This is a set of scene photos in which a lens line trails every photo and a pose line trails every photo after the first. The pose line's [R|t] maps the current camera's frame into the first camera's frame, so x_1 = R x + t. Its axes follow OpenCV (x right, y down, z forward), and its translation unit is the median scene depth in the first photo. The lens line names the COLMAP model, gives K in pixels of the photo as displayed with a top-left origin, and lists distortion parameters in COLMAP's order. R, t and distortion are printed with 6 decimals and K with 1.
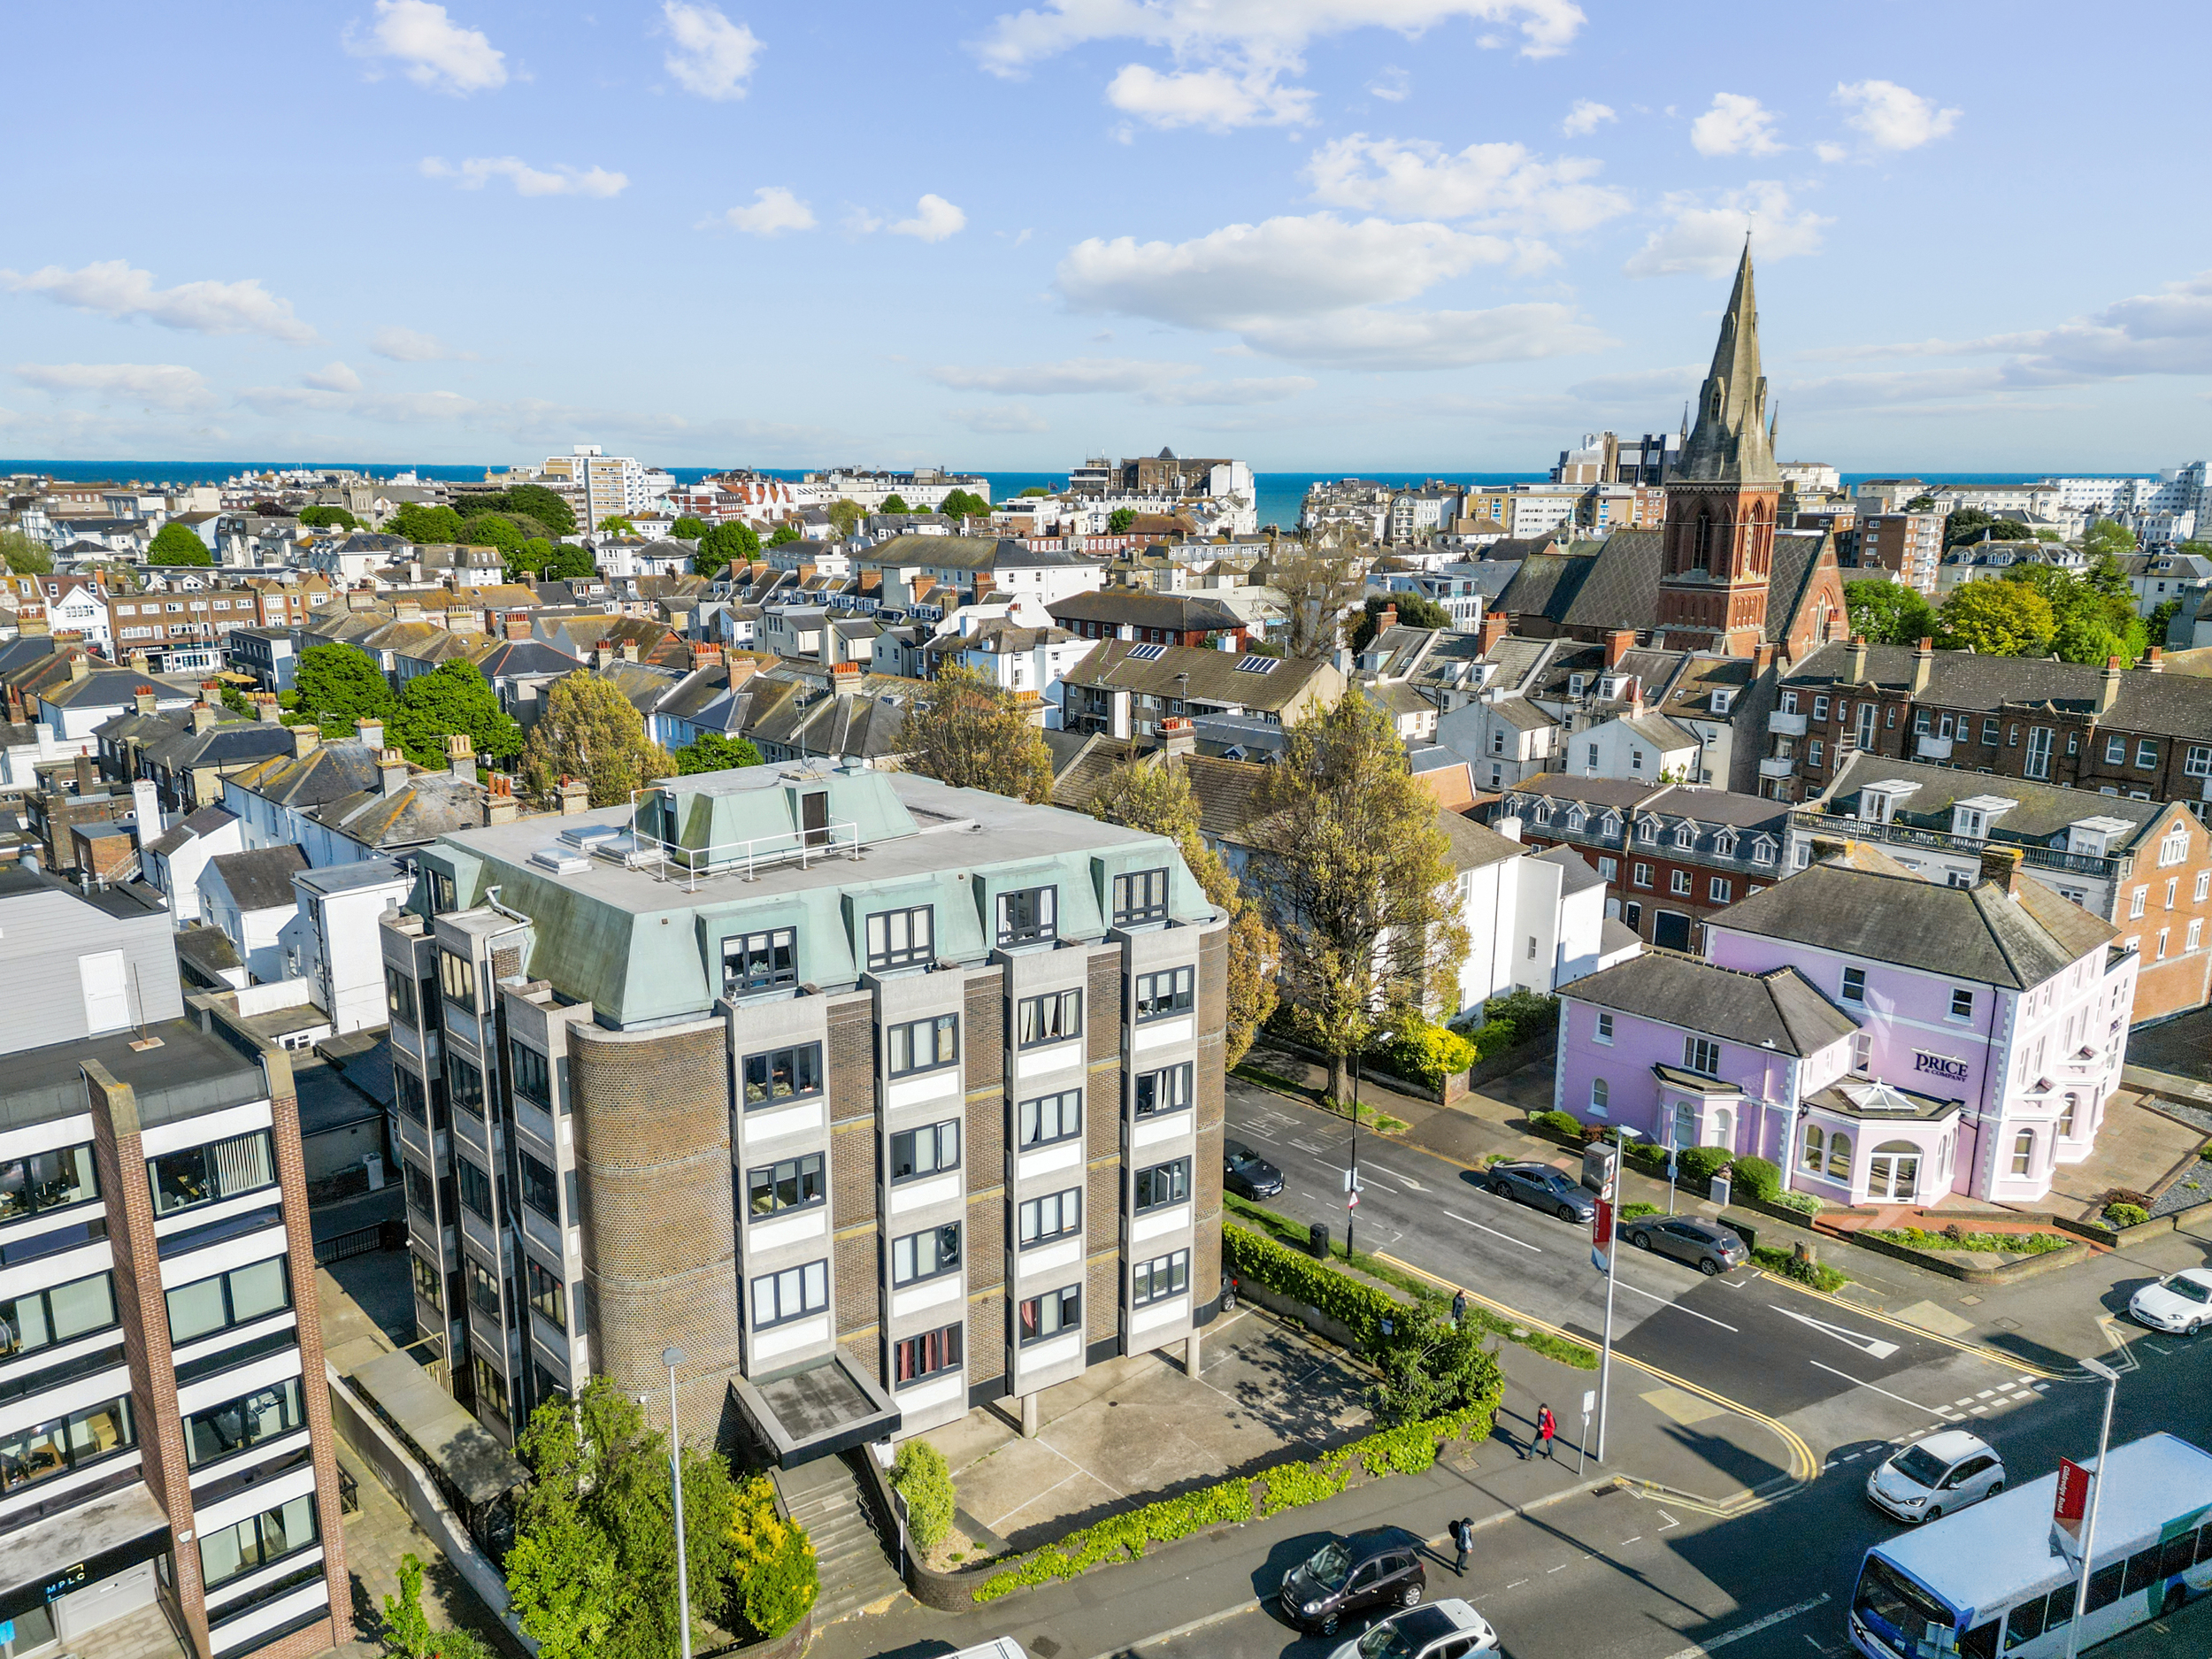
lens RADIAL K [[1550.6, 0, 1100.1], [0, 1550.6, 831.2], [0, 0, 1]] dist [0.094312, -0.090129]
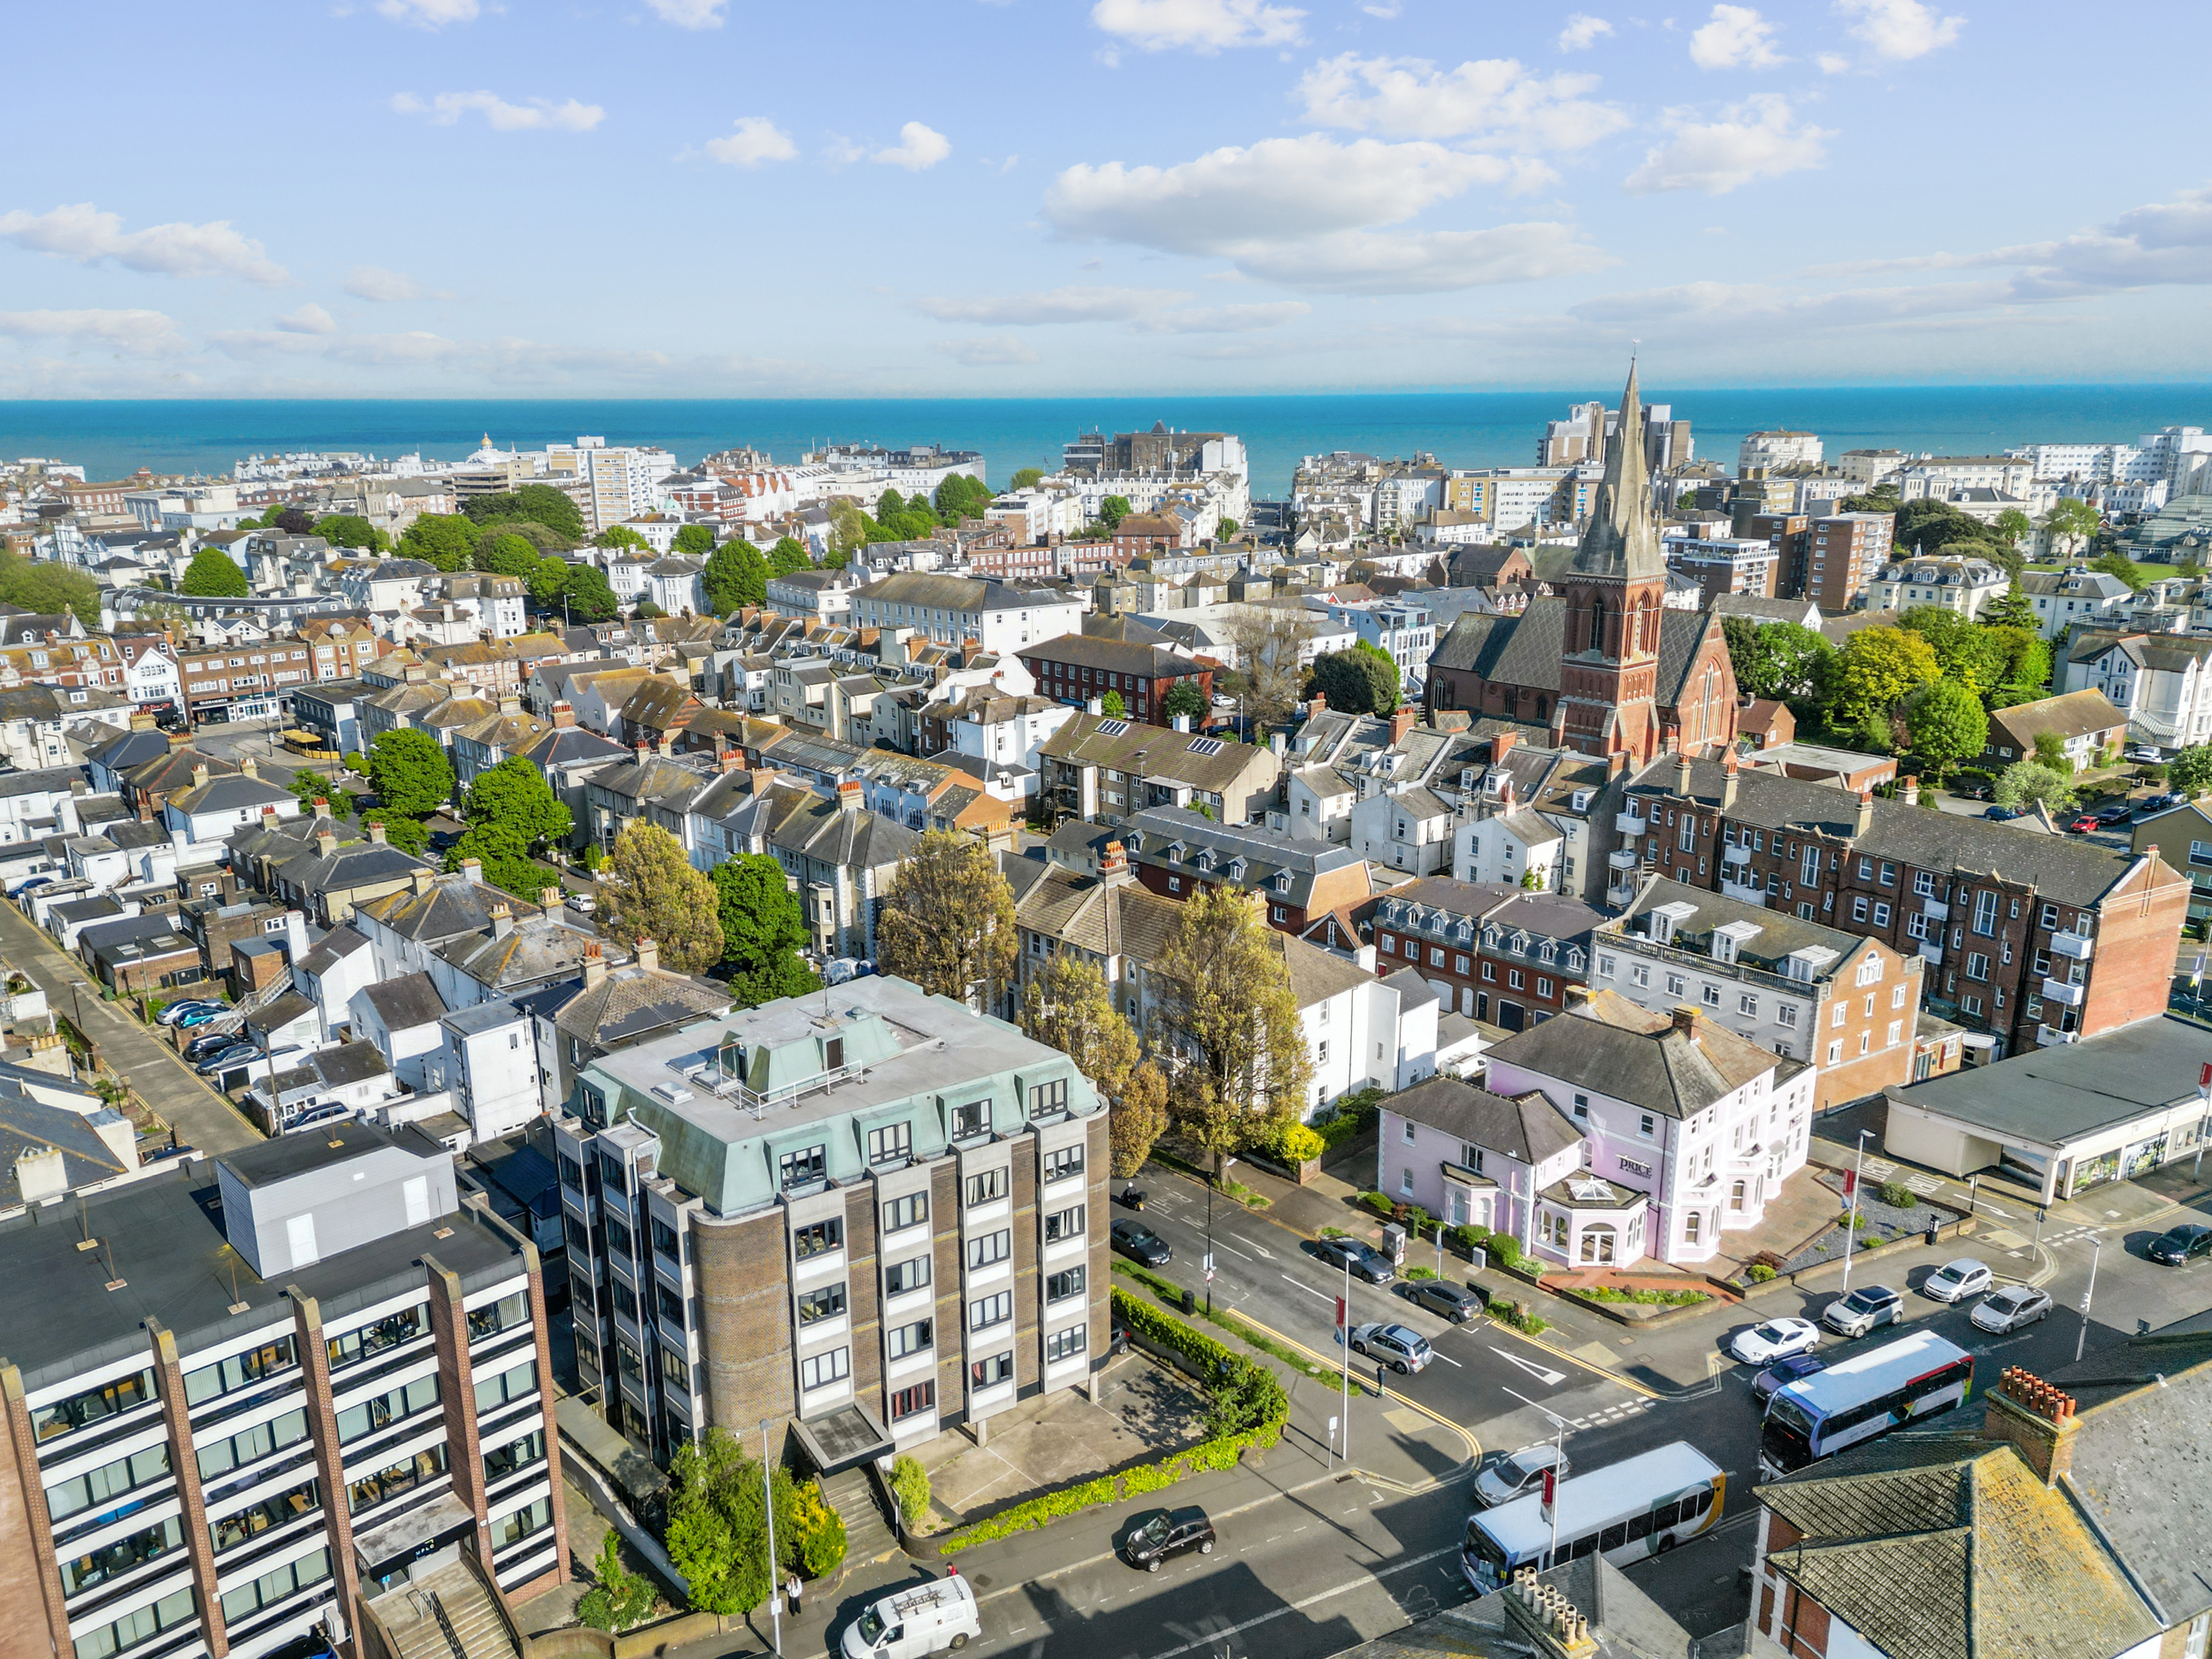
lens RADIAL K [[1582.5, 0, 1098.3], [0, 1582.5, 834.5], [0, 0, 1]] dist [0.095392, -0.092965]
pose [[0.999897, -0.012468, -0.007085, 0.082223], [0.012750, 0.999066, 0.041277, -0.257805], [0.006564, -0.041363, 0.999123, -0.504457]]
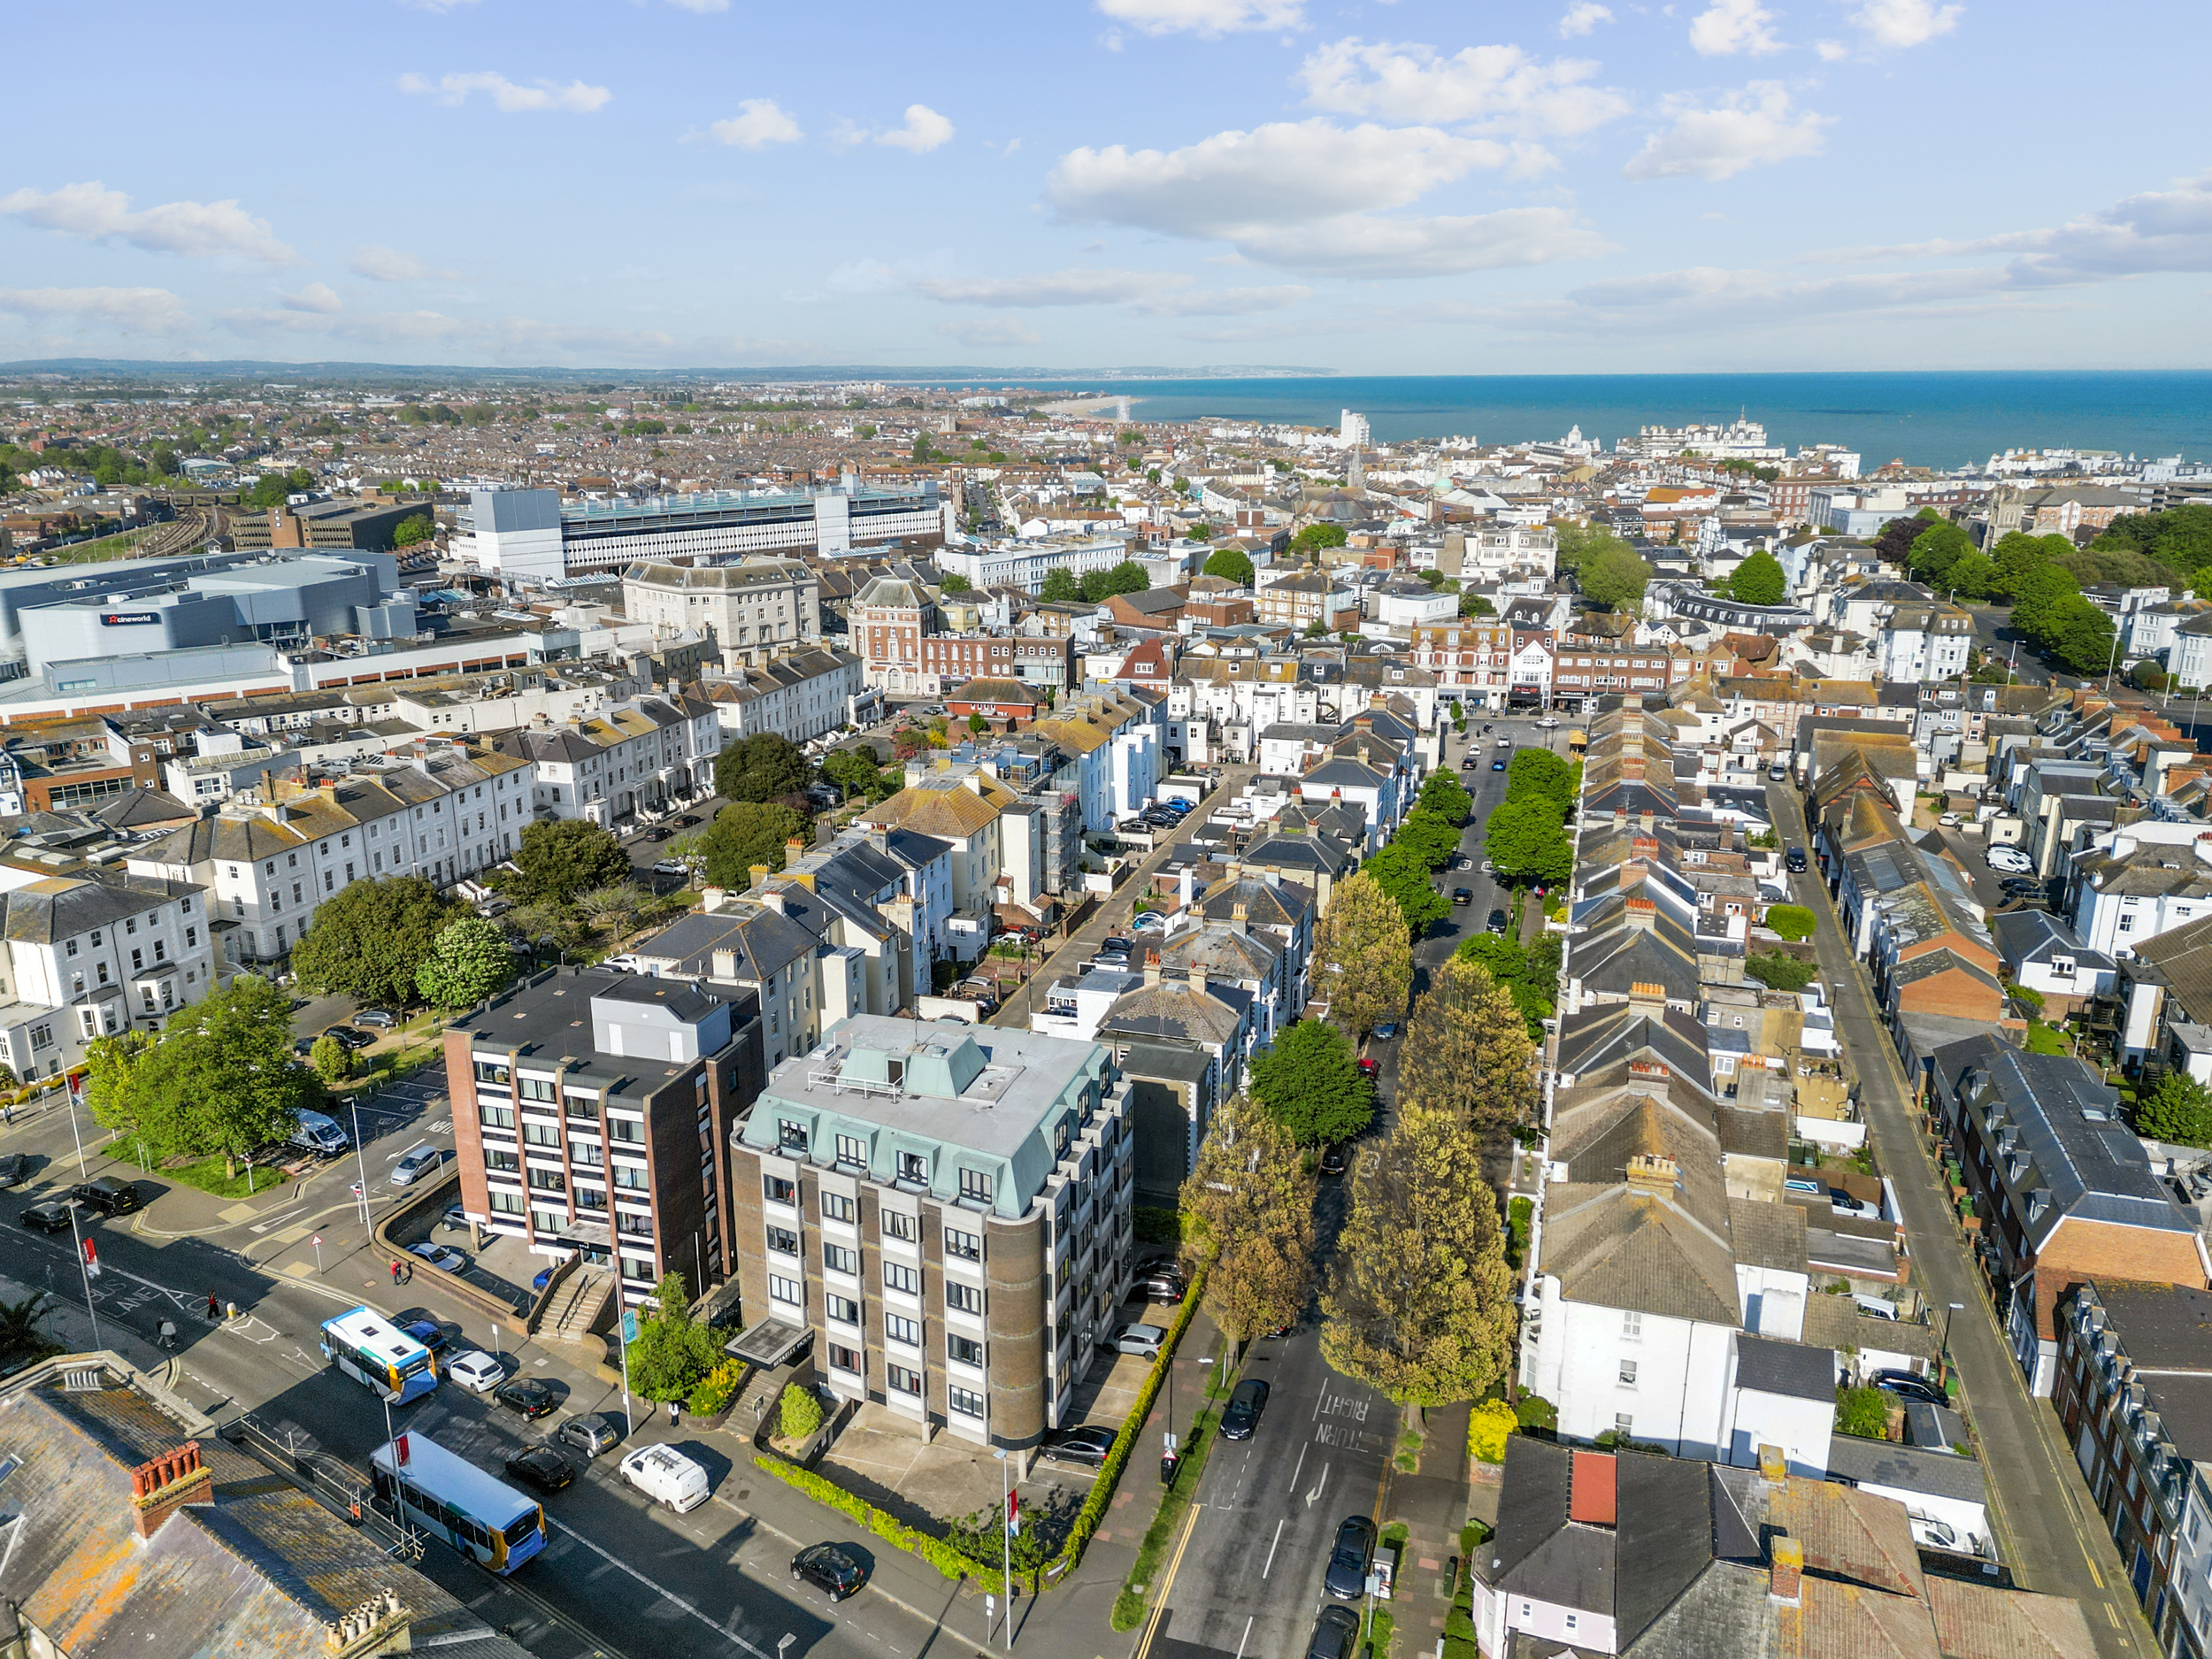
lens RADIAL K [[1582.5, 0, 1098.3], [0, 1582.5, 834.5], [0, 0, 1]] dist [0.095392, -0.092965]
pose [[0.475761, 0.236977, -0.847050, 1.357733], [-0.192994, 0.967680, 0.162326, -0.588656], [0.858140, 0.086247, 0.506120, 0.176831]]
